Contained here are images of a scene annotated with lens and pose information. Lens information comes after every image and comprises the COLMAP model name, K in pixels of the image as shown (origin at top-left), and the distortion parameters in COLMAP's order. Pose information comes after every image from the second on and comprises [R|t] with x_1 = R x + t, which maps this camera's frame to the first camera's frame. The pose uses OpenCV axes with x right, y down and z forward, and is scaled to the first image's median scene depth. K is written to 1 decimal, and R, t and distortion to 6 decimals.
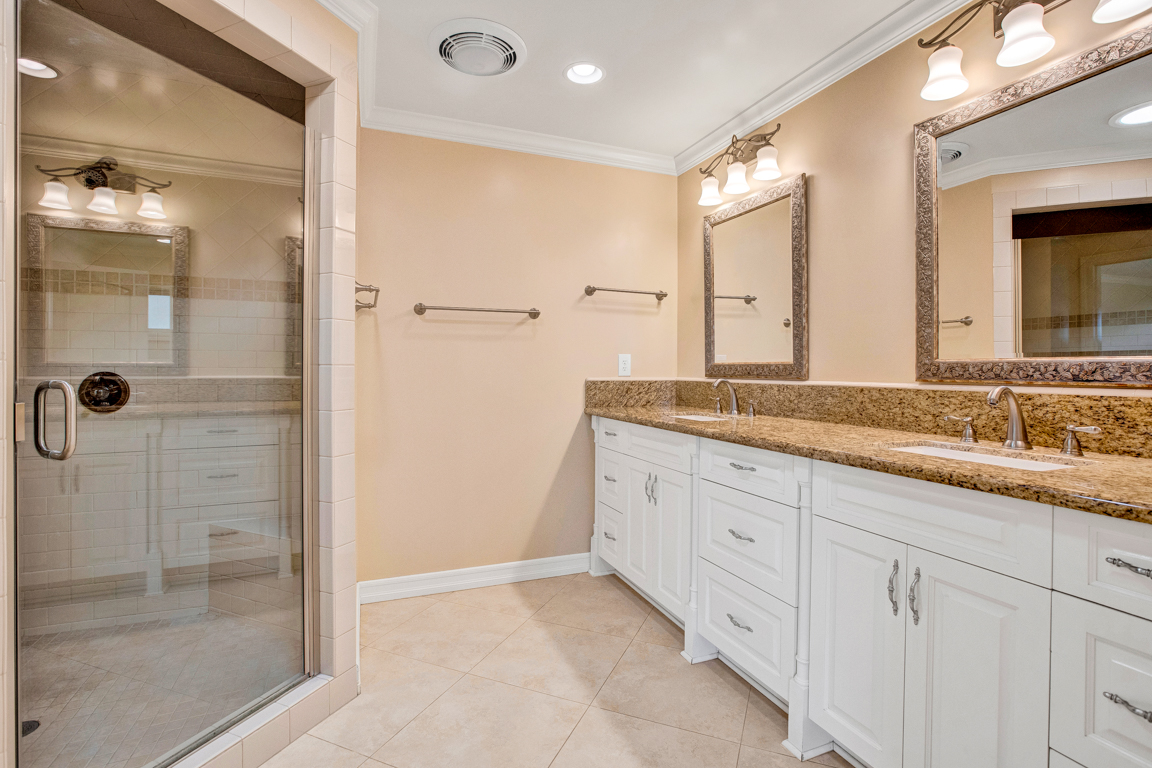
lens RADIAL K [[531.0, 0, 584.2], [0, 531.0, 363.9], [0, 0, 1]] dist [-0.038310, 0.005682]
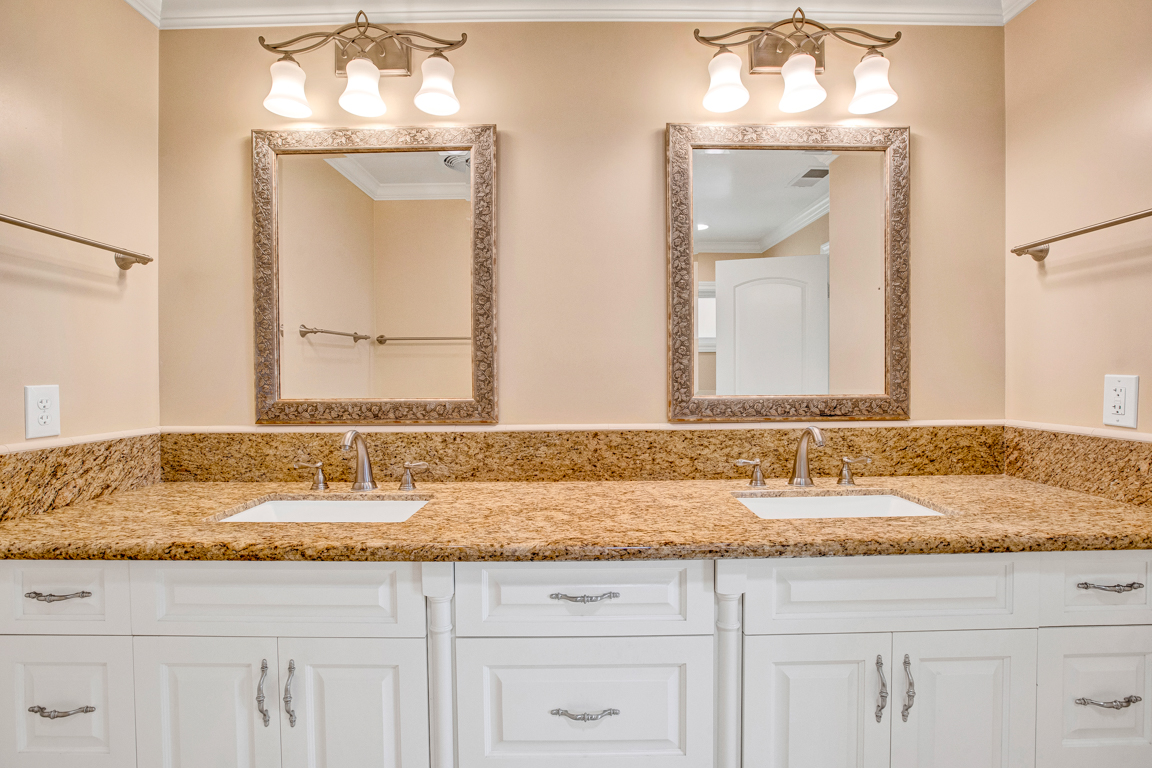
lens RADIAL K [[531.0, 0, 575.4], [0, 531.0, 379.3], [0, 0, 1]] dist [-0.038310, 0.005682]
pose [[0.388091, -0.013690, 0.921519, -0.198499], [0.001302, 0.999897, 0.014306, -0.041376], [-0.921620, -0.004352, 0.388069, 0.682752]]
